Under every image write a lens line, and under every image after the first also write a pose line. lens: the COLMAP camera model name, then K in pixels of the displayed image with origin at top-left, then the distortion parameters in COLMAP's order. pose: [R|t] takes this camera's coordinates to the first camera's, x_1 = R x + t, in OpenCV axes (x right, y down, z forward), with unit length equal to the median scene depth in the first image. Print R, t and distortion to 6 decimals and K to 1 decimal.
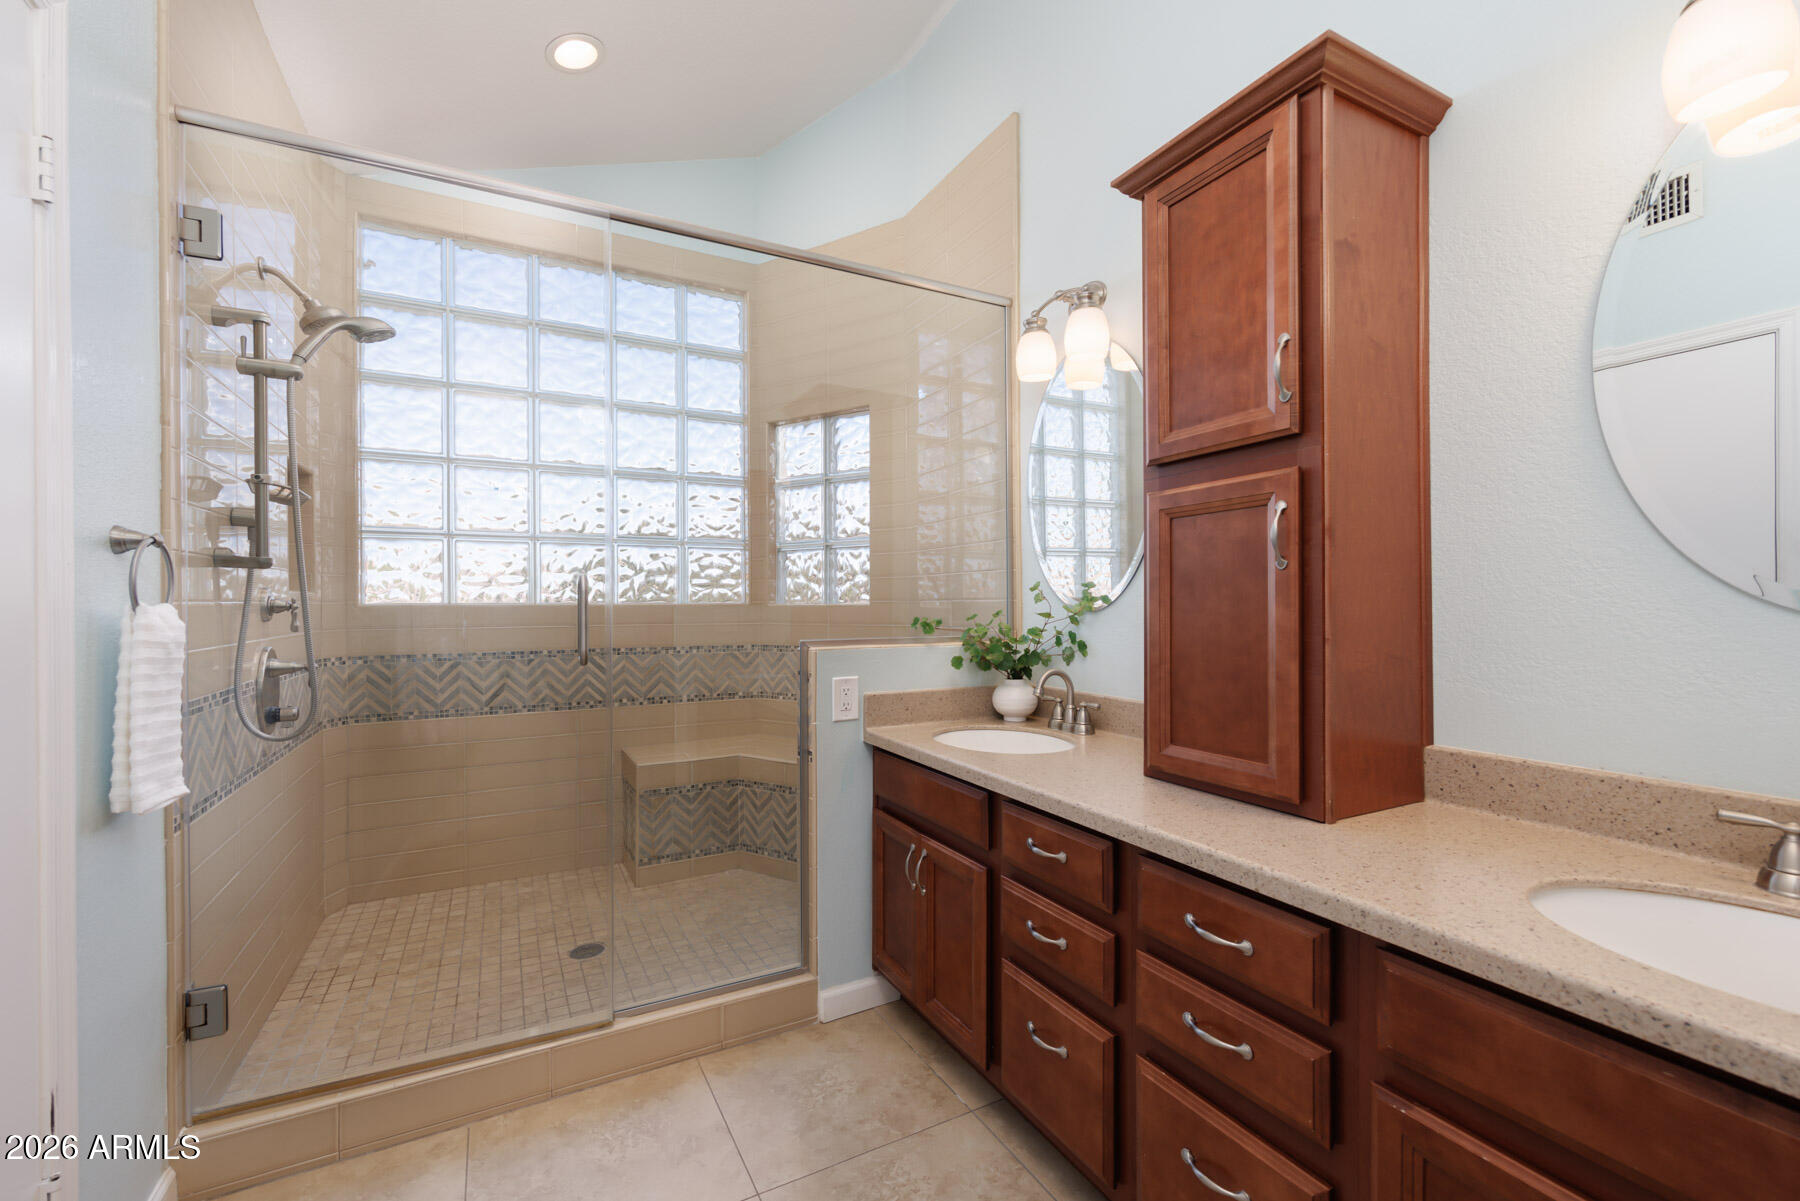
lens RADIAL K [[729.2, 0, 900.0], [0, 729.2, 600.5], [0, 0, 1]] dist [-0.004645, 0.000488]
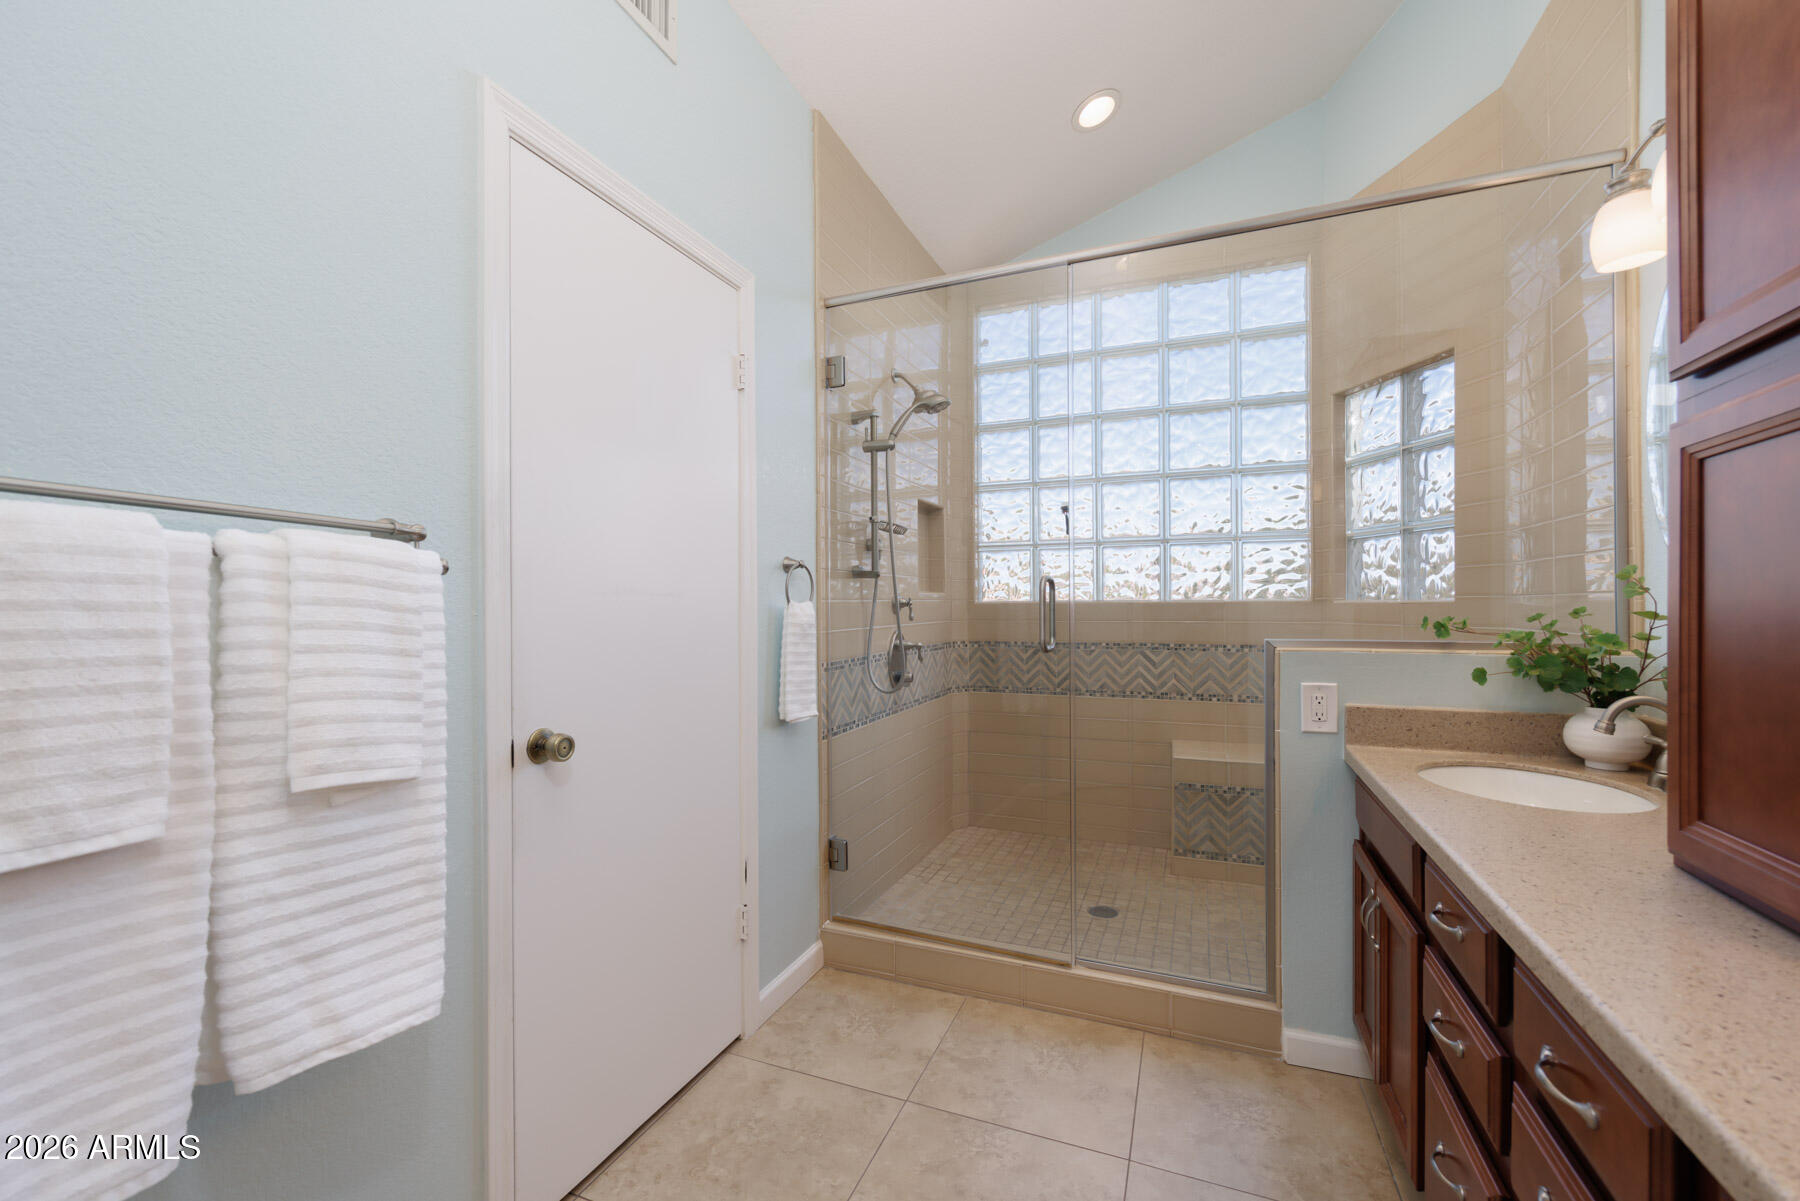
lens RADIAL K [[742.8, 0, 900.0], [0, 742.8, 600.5], [0, 0, 1]] dist [-0.000521, 0.000147]
pose [[0.636449, -0.002953, -0.771313, 0.208600], [0.004711, 0.999989, 0.000059, 0.001711], [0.771305, -0.003671, 0.636455, 0.029670]]
